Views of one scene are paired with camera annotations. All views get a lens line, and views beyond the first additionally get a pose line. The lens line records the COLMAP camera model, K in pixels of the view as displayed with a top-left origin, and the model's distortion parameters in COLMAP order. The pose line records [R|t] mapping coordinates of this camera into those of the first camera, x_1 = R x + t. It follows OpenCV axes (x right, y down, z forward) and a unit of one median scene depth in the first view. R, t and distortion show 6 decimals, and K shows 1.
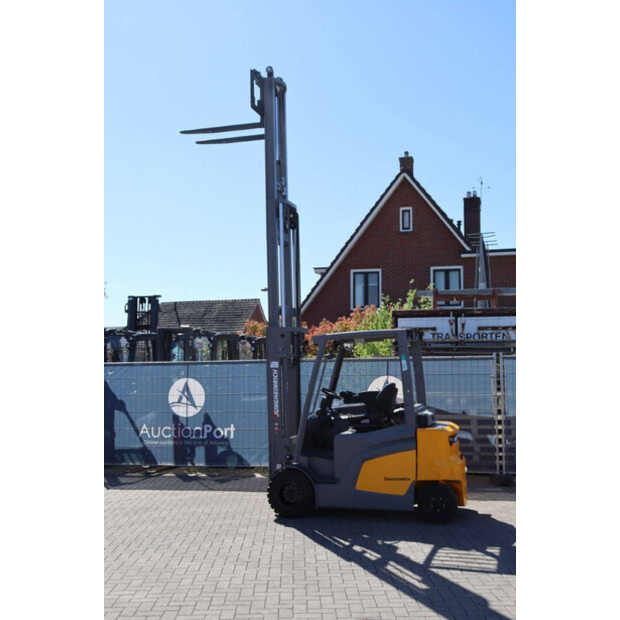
lens RADIAL K [[759.1, 0, 310.0], [0, 759.1, 310.0], [0, 0, 1]] dist [-0.007248, -0.034037]
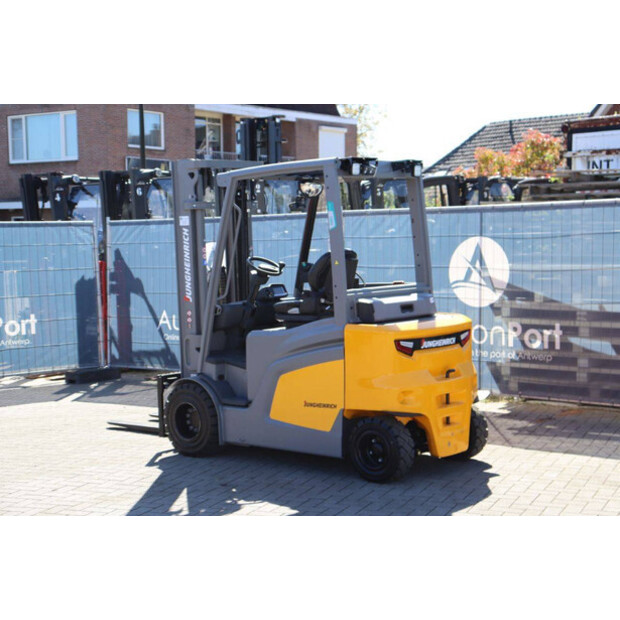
lens RADIAL K [[1174.6, 0, 310.0], [0, 1174.6, 310.0], [0, 0, 1]] dist [0.266093, 0.041209]
pose [[0.914194, 0.018236, -0.404867, 0.337169], [0.041134, 0.989653, 0.137457, 0.010655], [0.403185, -0.142316, 0.903985, 0.101423]]
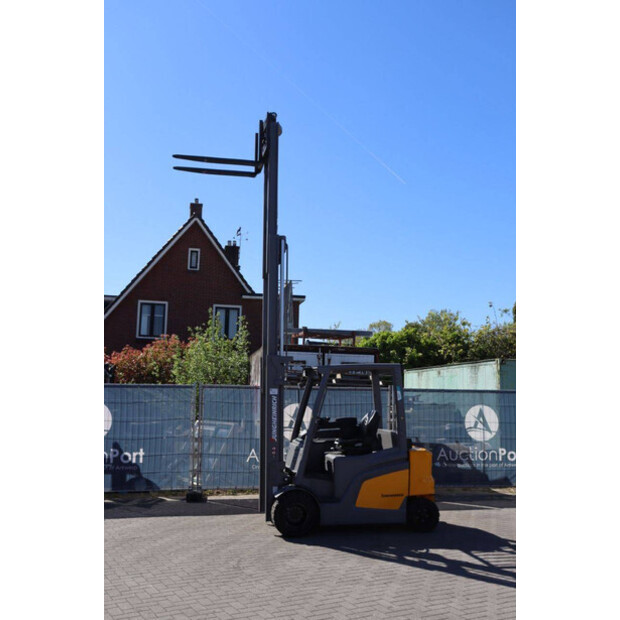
lens RADIAL K [[679.1, 0, 310.0], [0, 679.1, 310.0], [0, 0, 1]] dist [-0.056867, 0.038521]
pose [[0.882013, 0.082747, 0.463903, -0.333526], [-0.059820, 0.996159, -0.063951, 0.012718], [-0.467412, 0.028655, 0.883575, 0.107633]]
